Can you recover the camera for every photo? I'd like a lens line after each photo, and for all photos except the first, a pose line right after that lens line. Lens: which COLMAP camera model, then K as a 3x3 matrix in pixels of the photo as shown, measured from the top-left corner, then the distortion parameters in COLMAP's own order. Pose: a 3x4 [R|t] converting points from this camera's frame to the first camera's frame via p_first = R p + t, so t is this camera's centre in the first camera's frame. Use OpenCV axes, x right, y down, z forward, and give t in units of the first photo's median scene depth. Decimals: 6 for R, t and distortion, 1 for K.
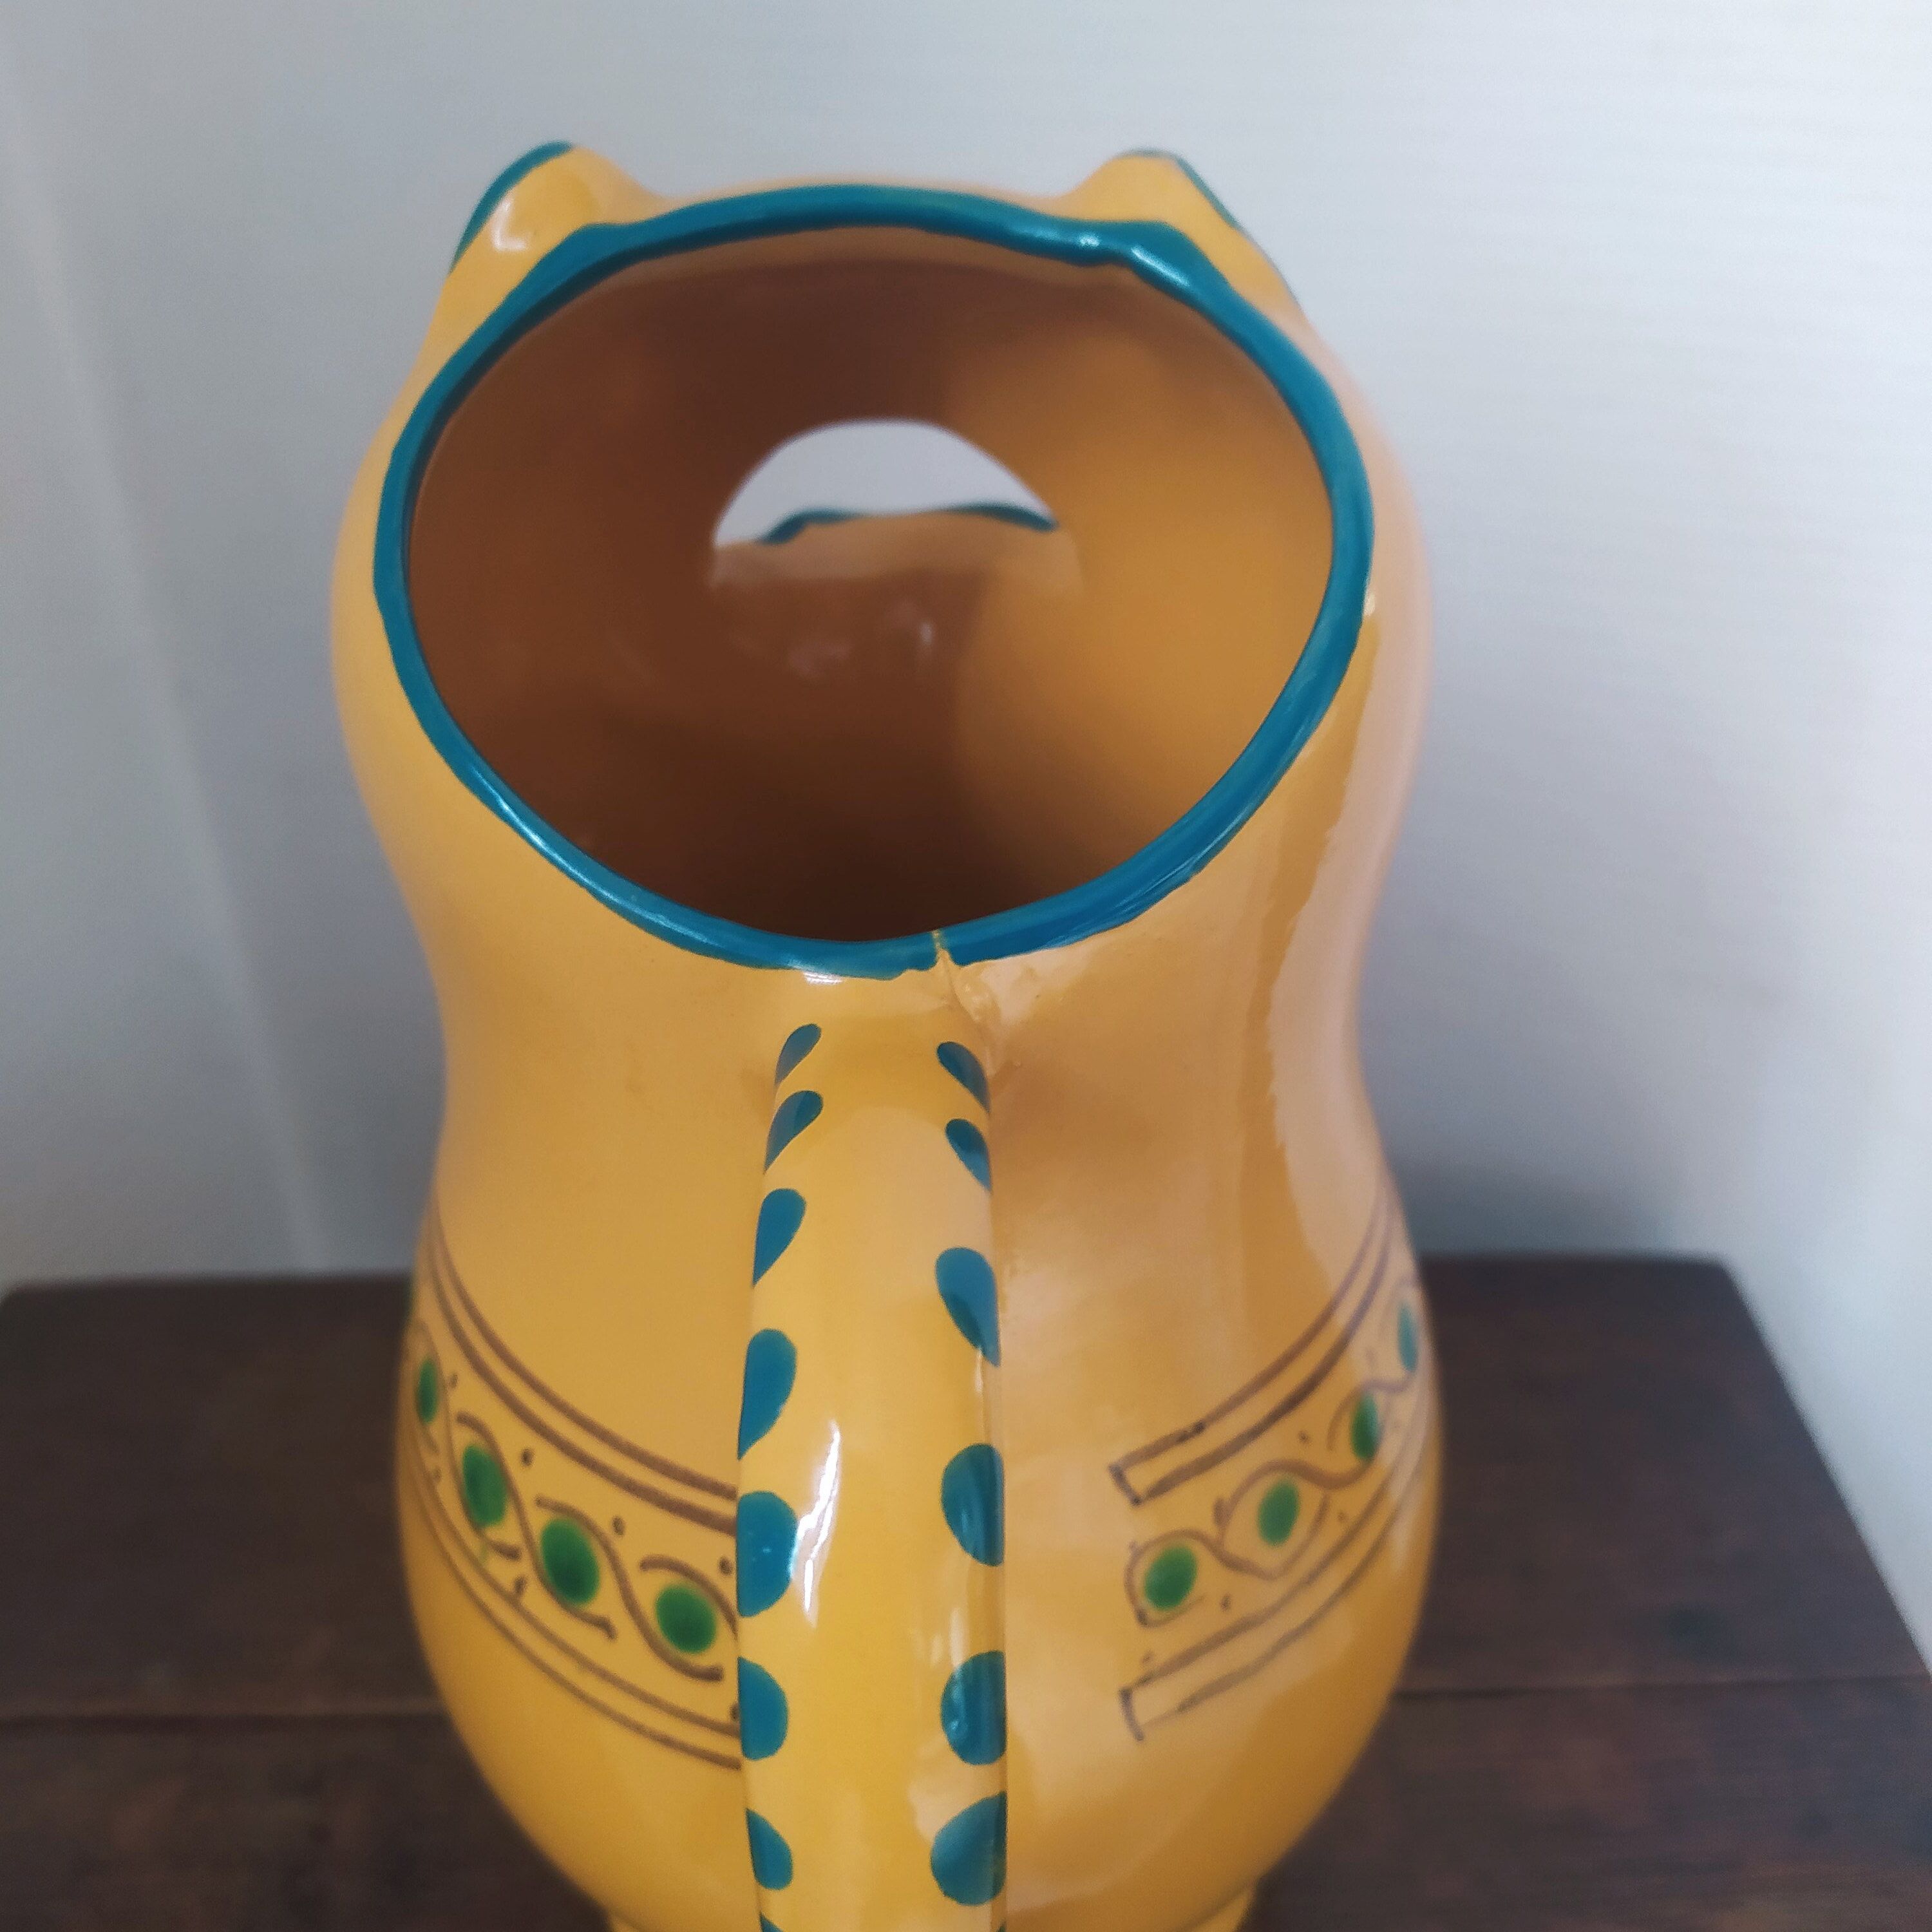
lens RADIAL K [[2070.9, 0, 966.0], [0, 2070.9, 966.0], [0, 0, 1]] dist [0.064174, -0.218422]
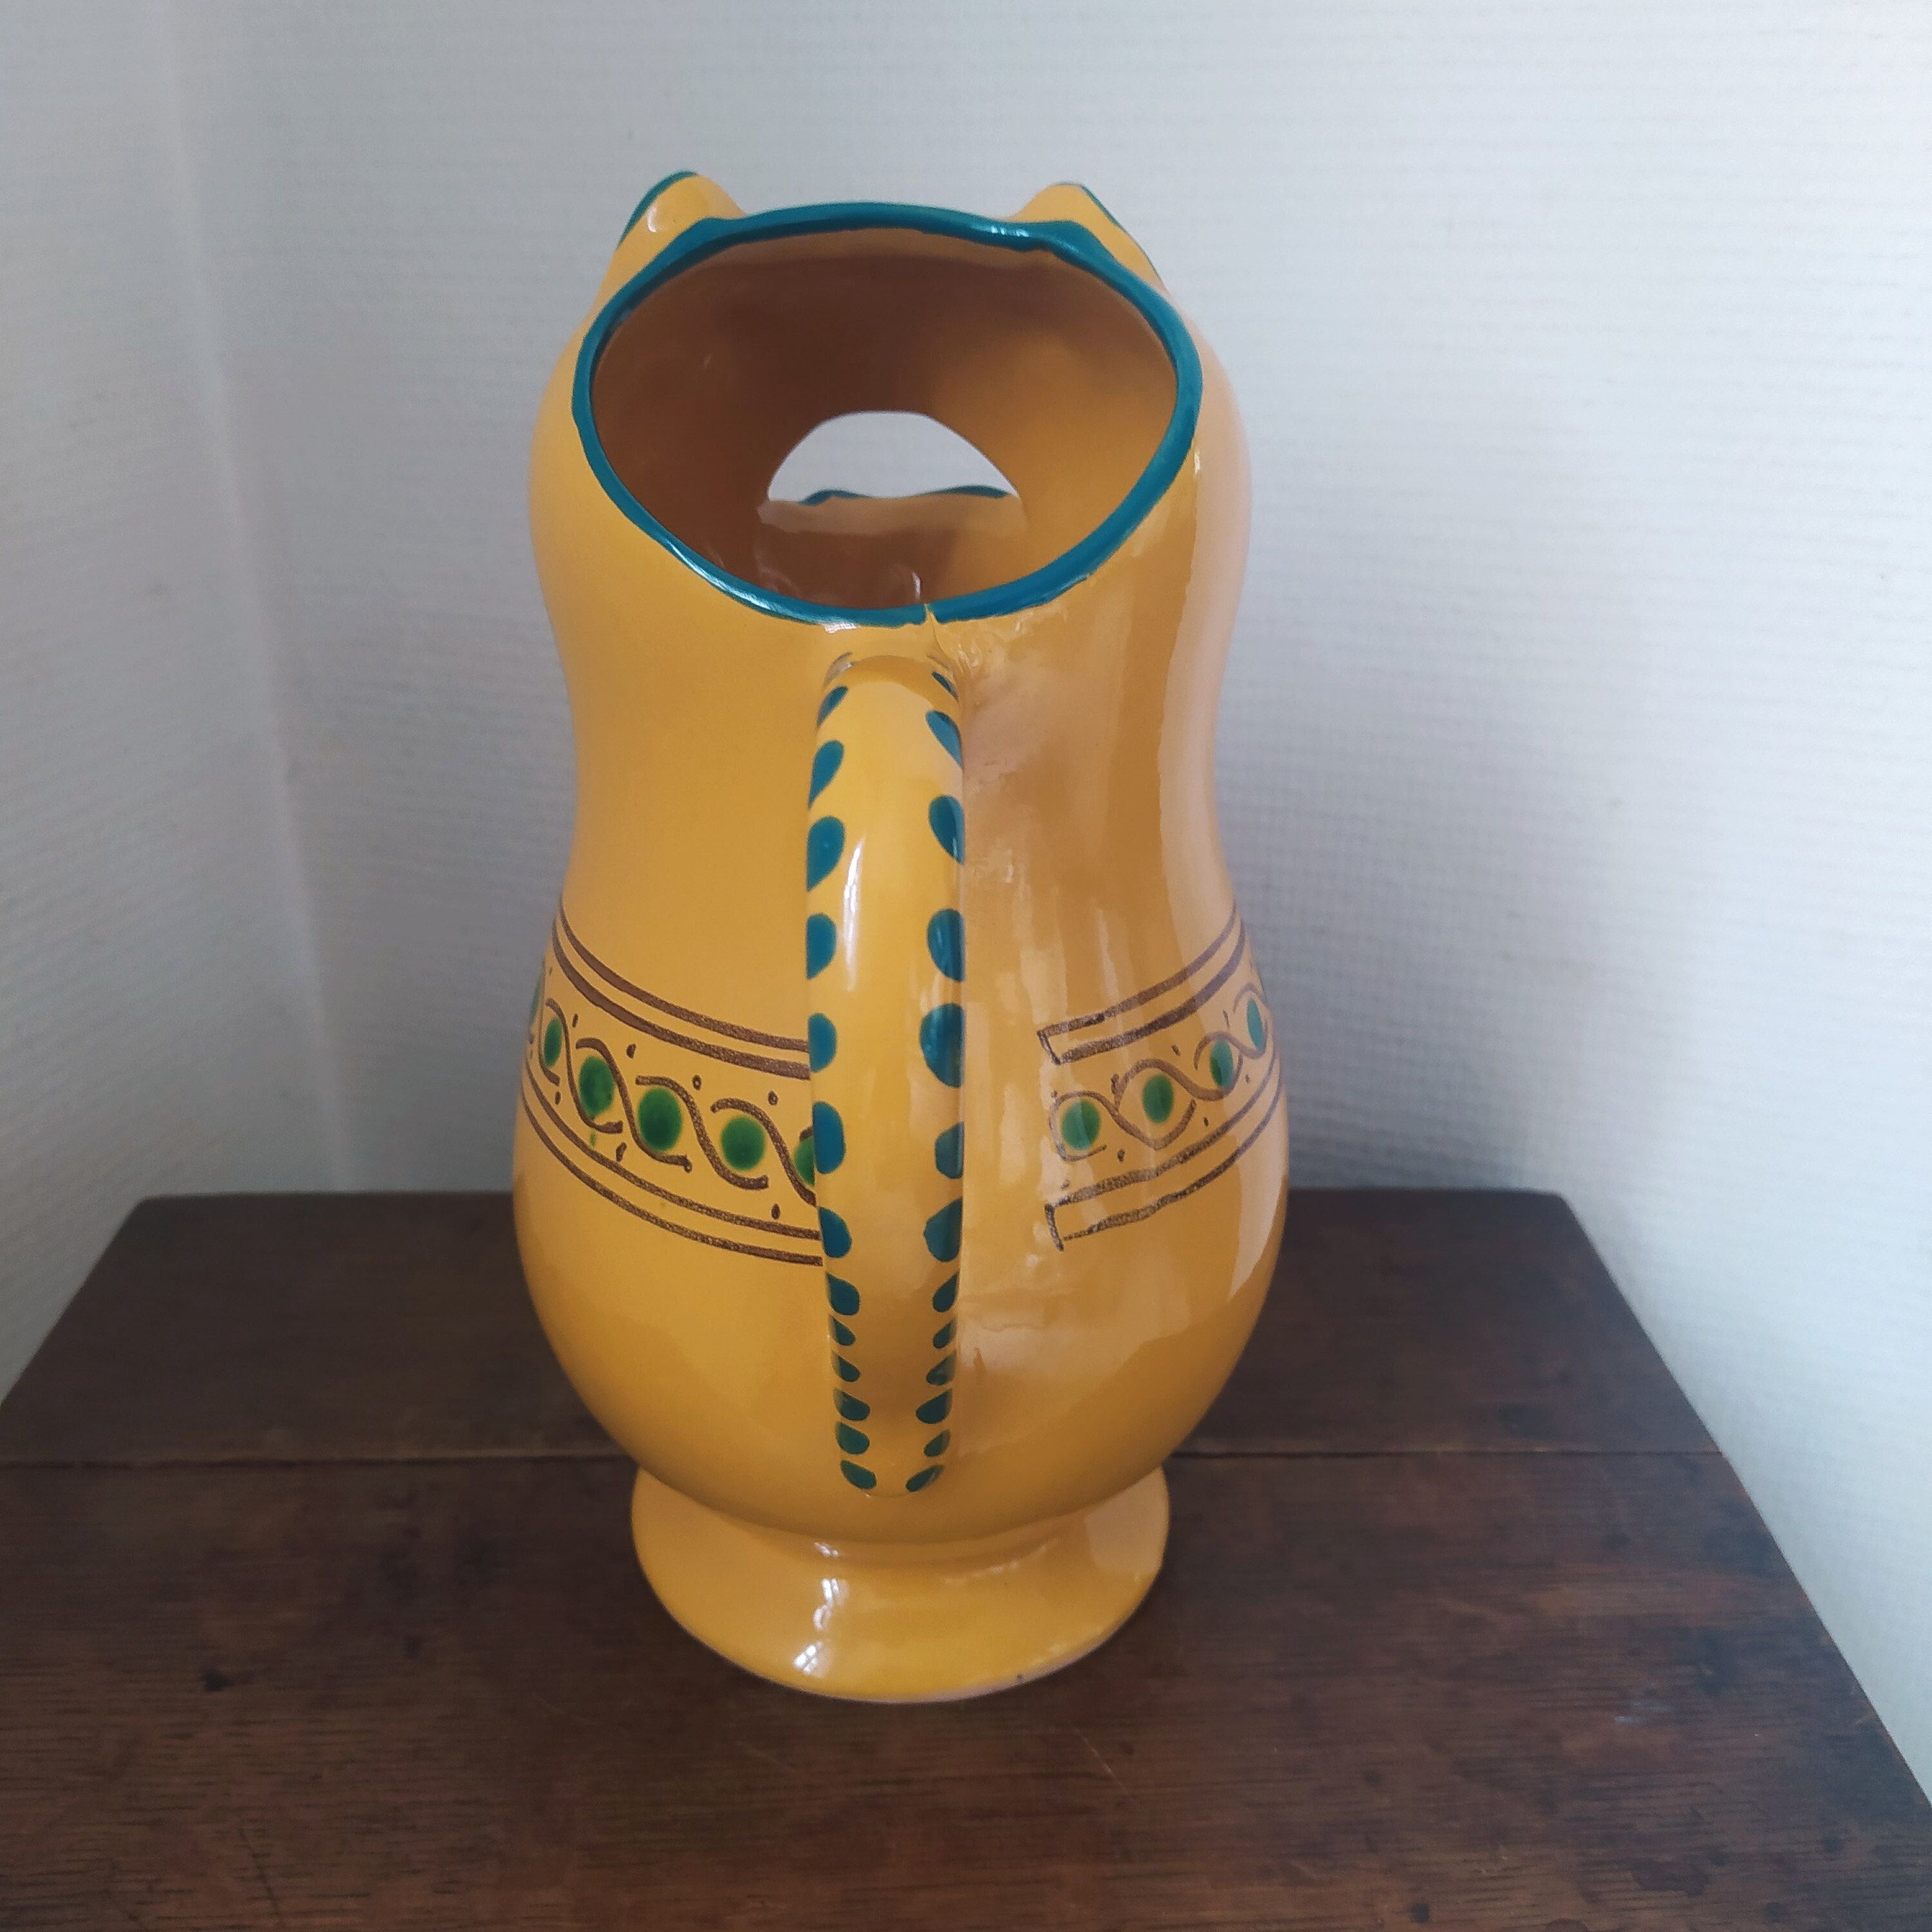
lens RADIAL K [[2070.9, 0, 966.0], [0, 2070.9, 966.0], [0, 0, 1]] dist [0.064174, -0.218422]
pose [[0.999840, 0.010190, 0.014723, -0.003125], [-0.007638, 0.986430, -0.164004, 0.421473], [-0.016195, 0.163866, 0.986350, -0.427157]]
